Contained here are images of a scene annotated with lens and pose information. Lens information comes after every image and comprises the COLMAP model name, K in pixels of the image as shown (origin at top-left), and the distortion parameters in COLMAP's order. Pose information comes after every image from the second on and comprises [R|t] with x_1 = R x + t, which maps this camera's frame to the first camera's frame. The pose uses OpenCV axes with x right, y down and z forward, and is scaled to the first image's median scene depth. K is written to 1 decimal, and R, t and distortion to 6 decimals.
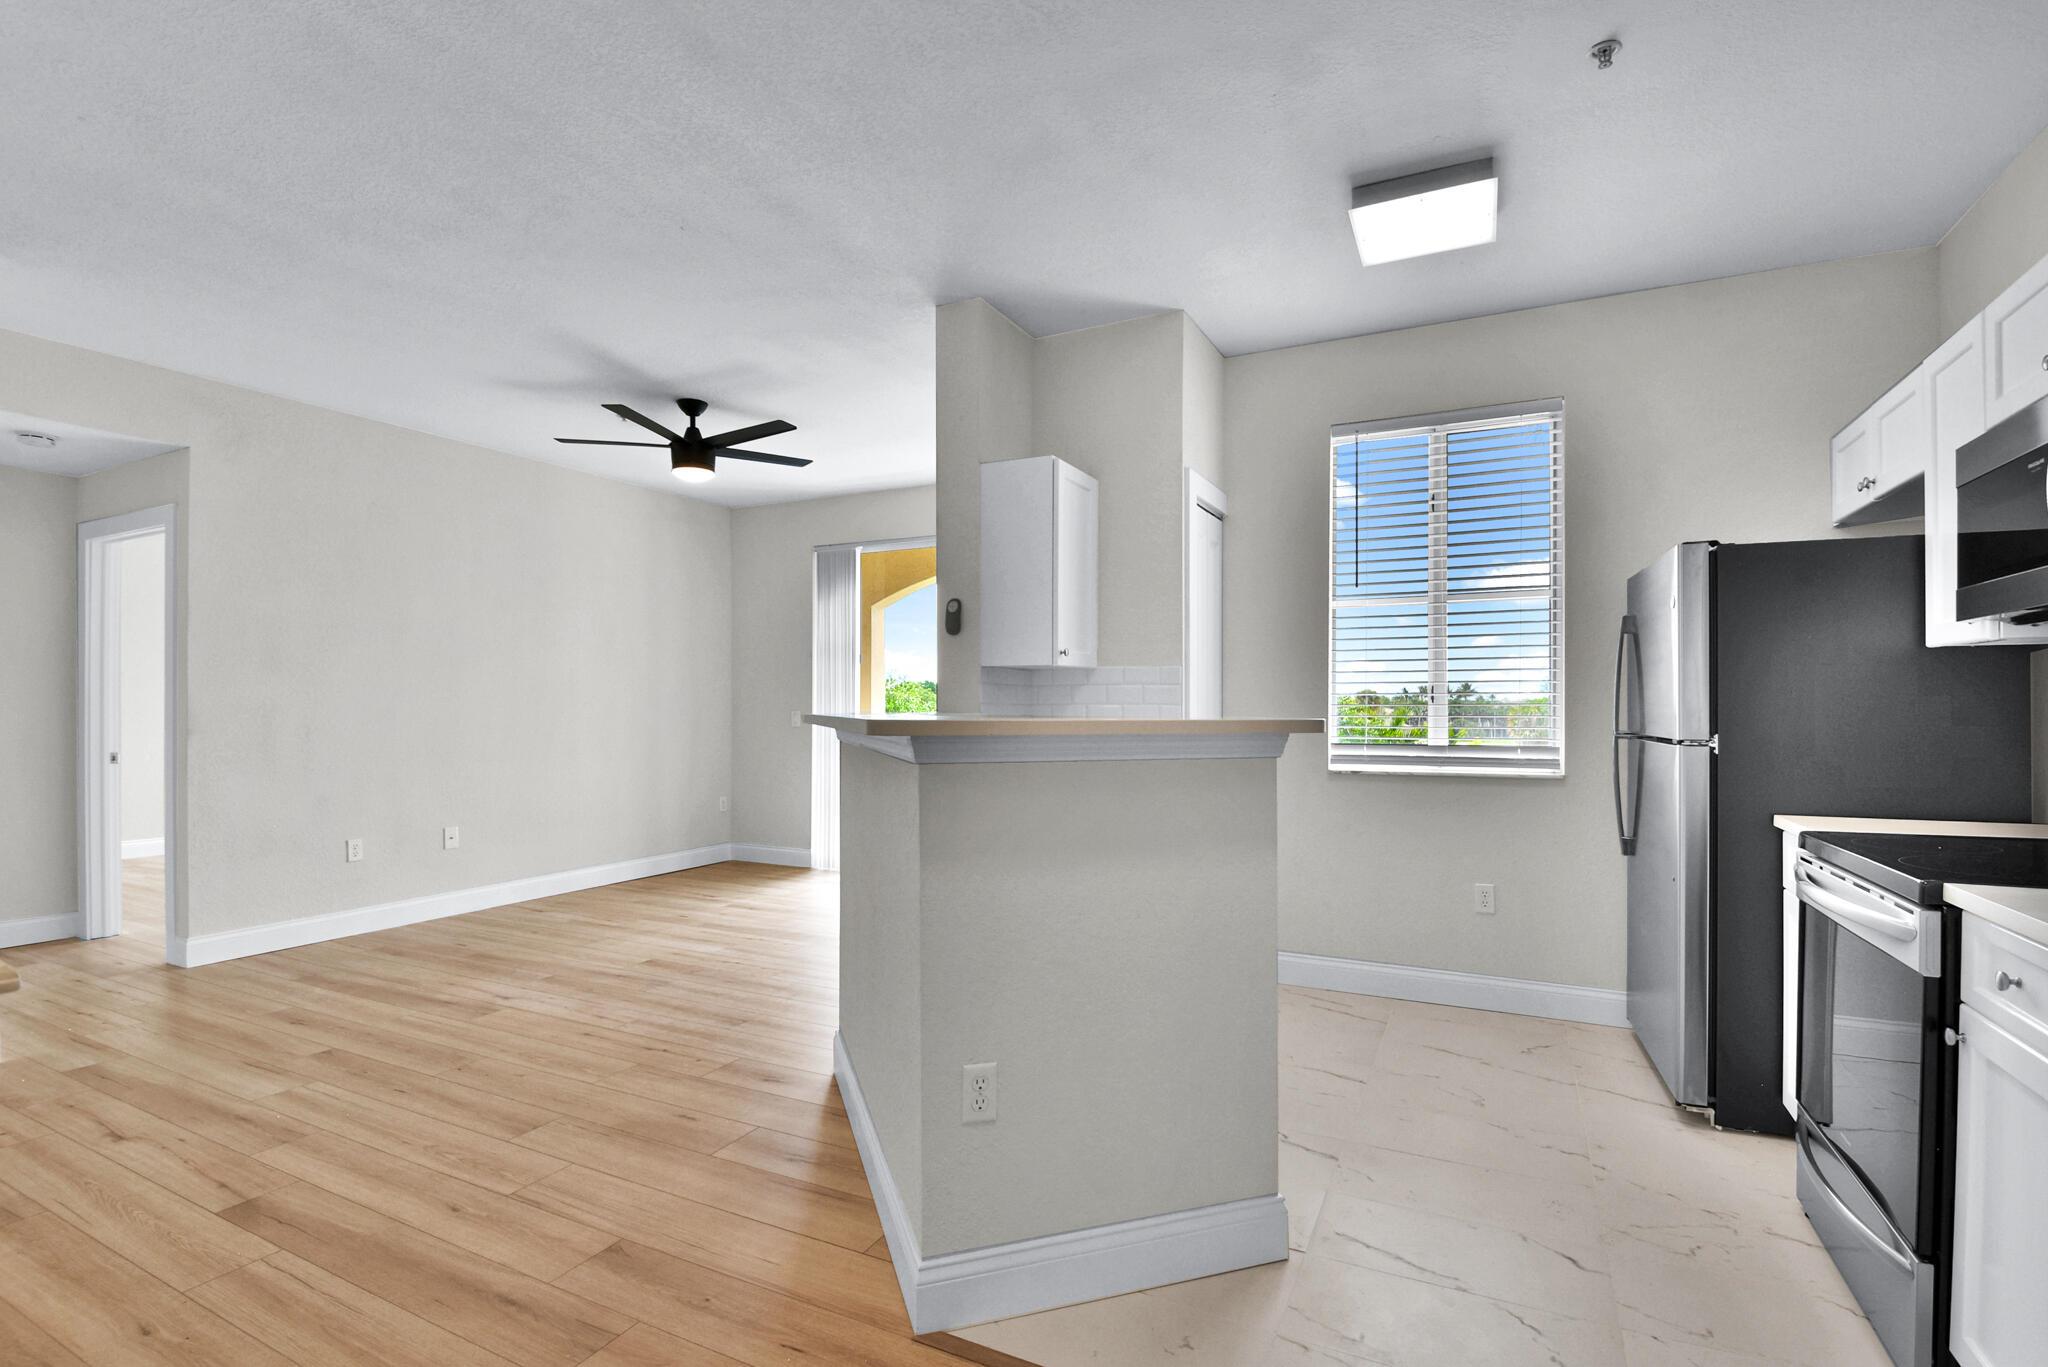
lens RADIAL K [[964.3, 0, 1062.3], [0, 964.3, 716.1], [0, 0, 1]] dist [0.003009, -0.021113]
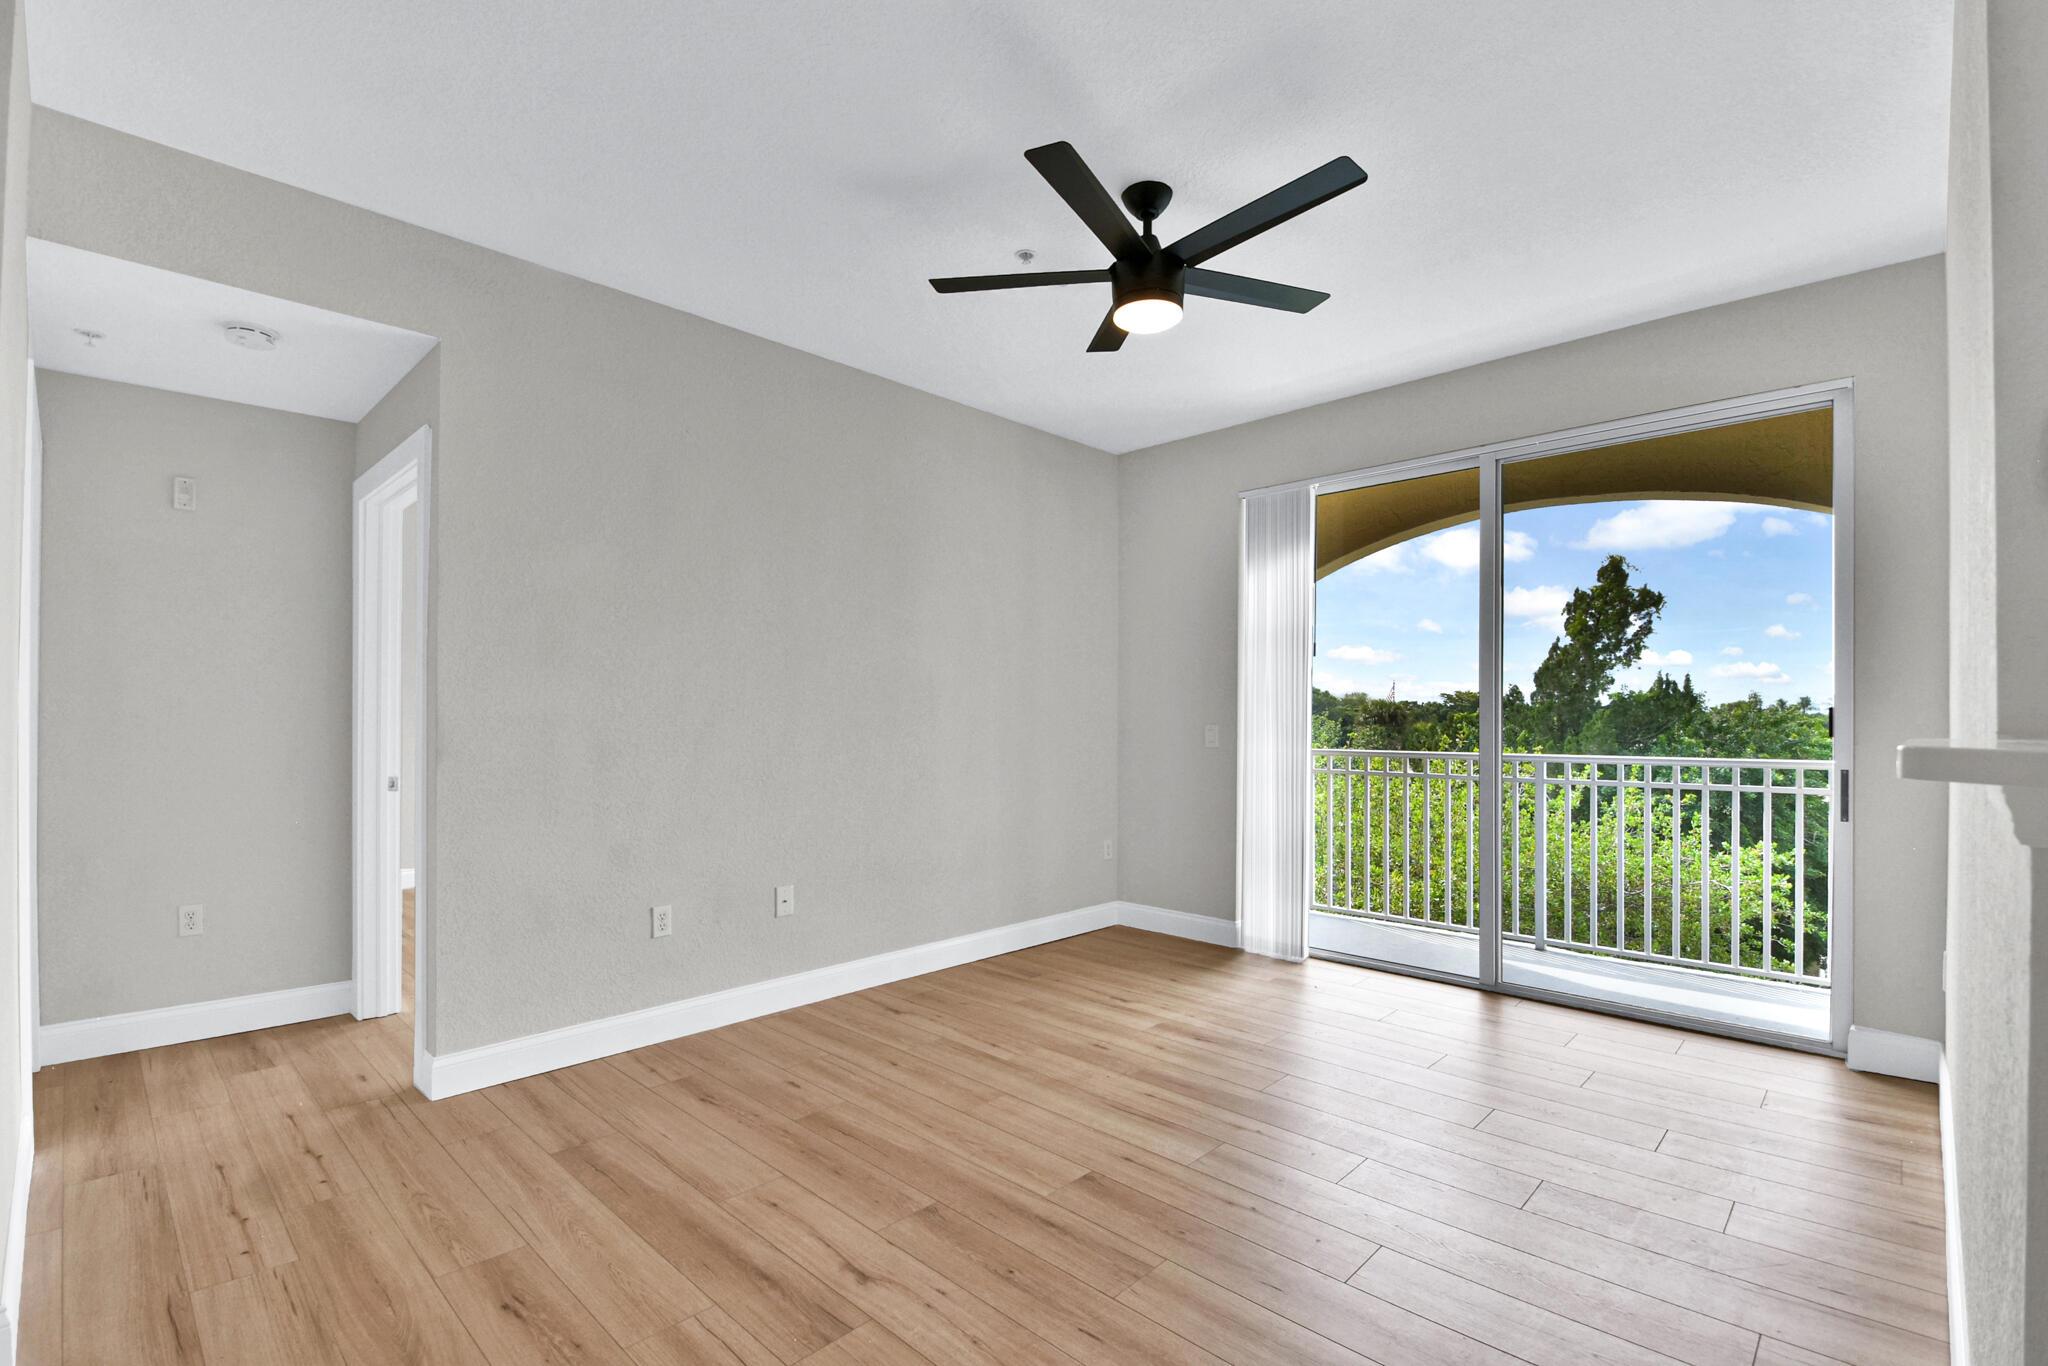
lens RADIAL K [[930.6, 0, 1033.2], [0, 930.6, 715.4], [0, 0, 1]] dist [0.007488, -0.018720]
pose [[0.949480, -0.000922, -0.313827, -0.314602], [-0.003090, 0.999920, -0.012286, -0.004838], [0.313813, 0.012635, 0.949401, 0.518393]]
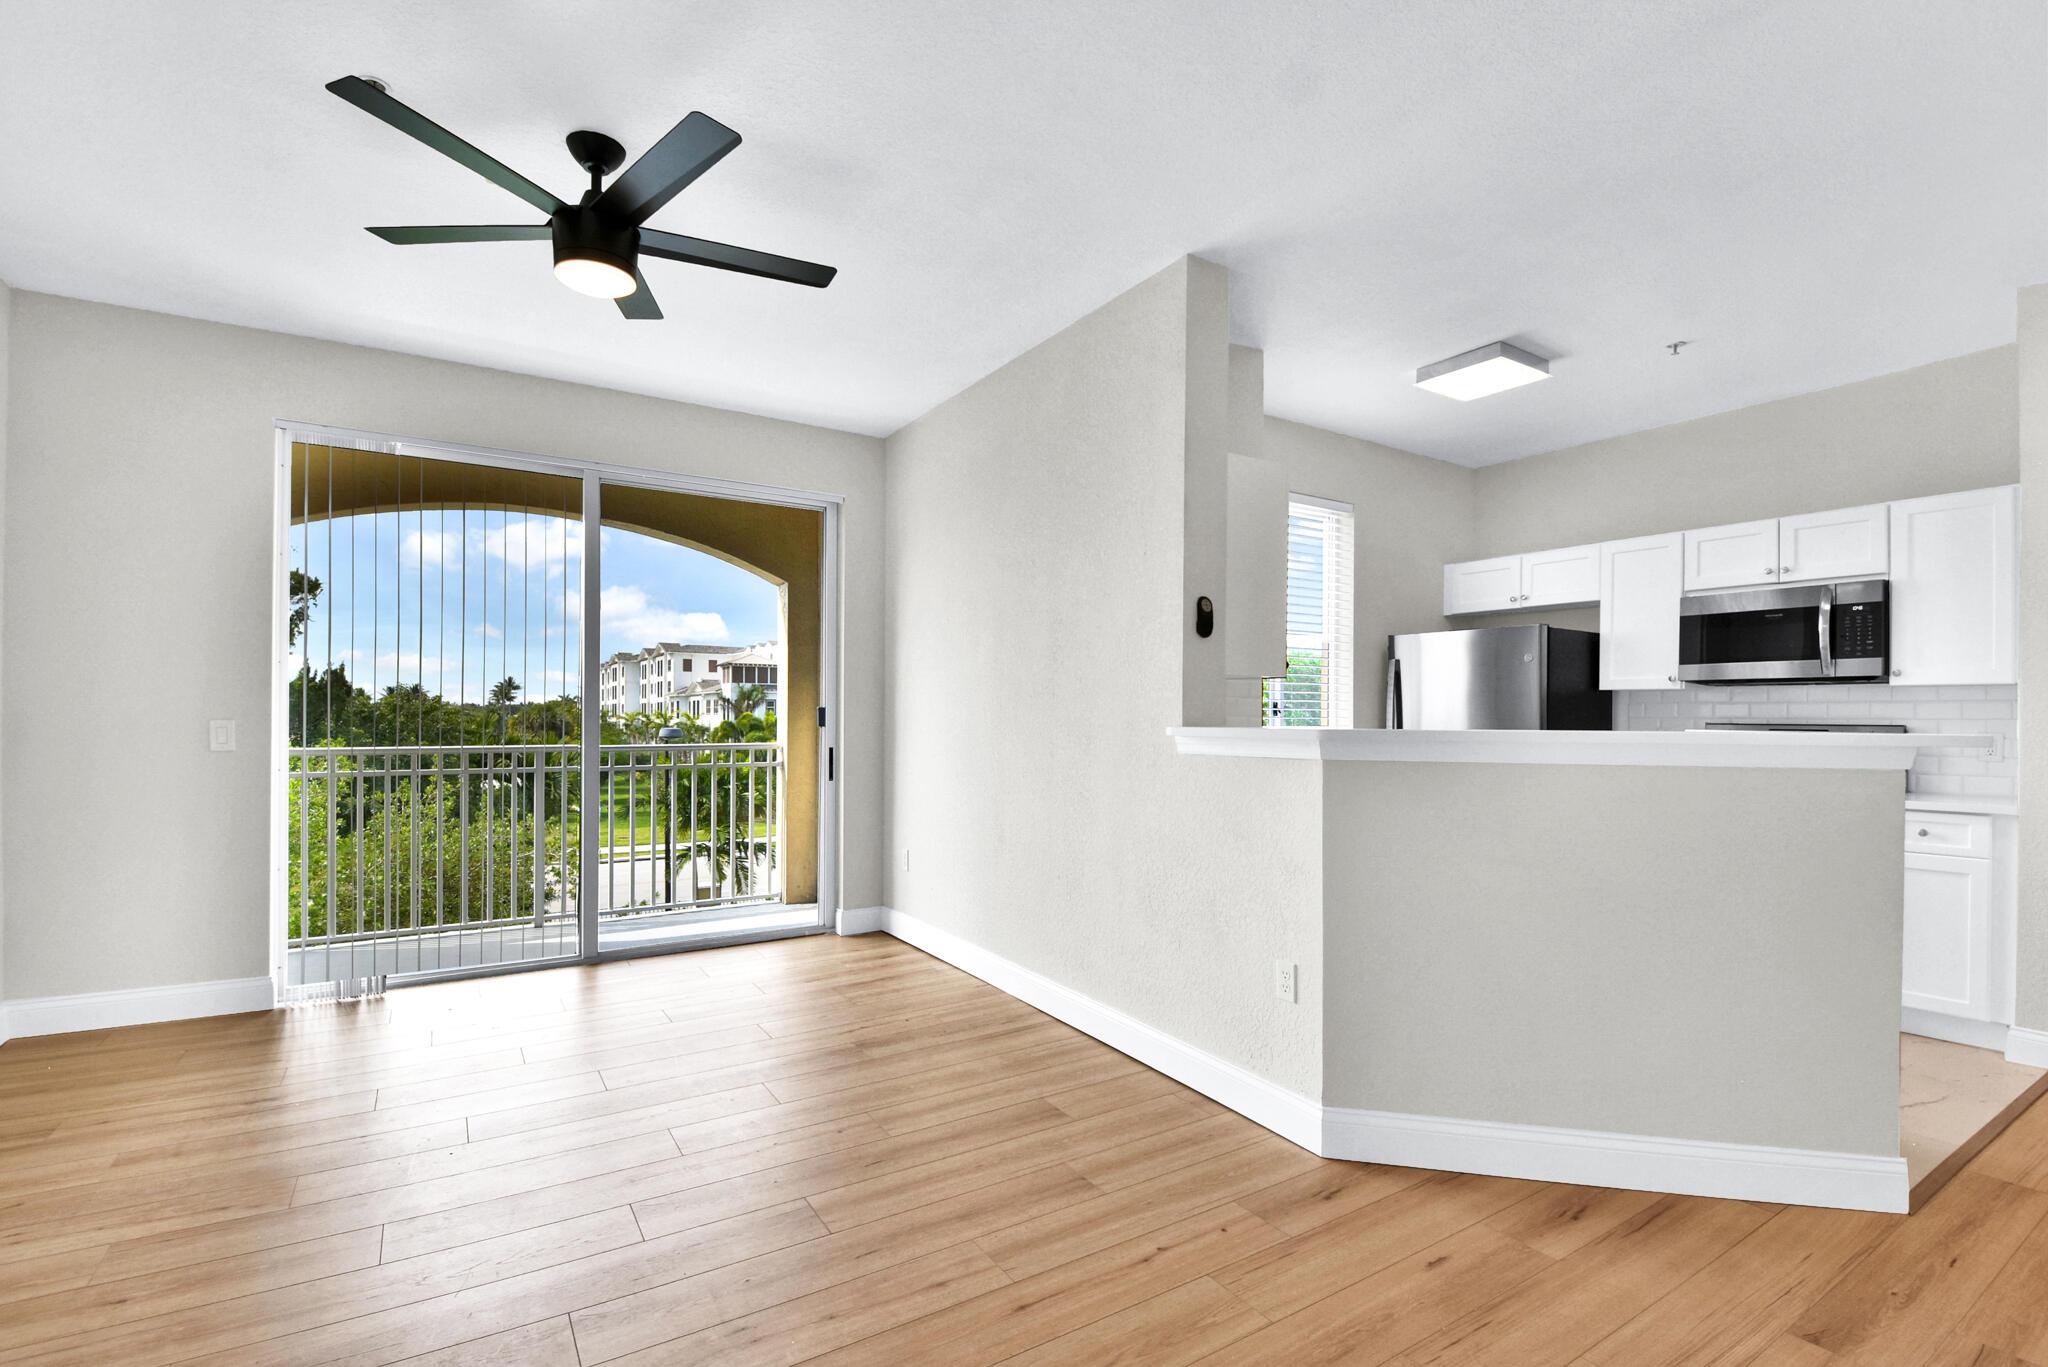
lens RADIAL K [[930.6, 0, 1033.2], [0, 930.6, 715.9], [0, 0, 1]] dist [0.007488, -0.018720]
pose [[0.523844, -0.002637, 0.851810, -0.807658], [0.002288, 0.999996, 0.001689, -0.011674], [-0.851811, 0.001065, 0.523848, 0.605204]]
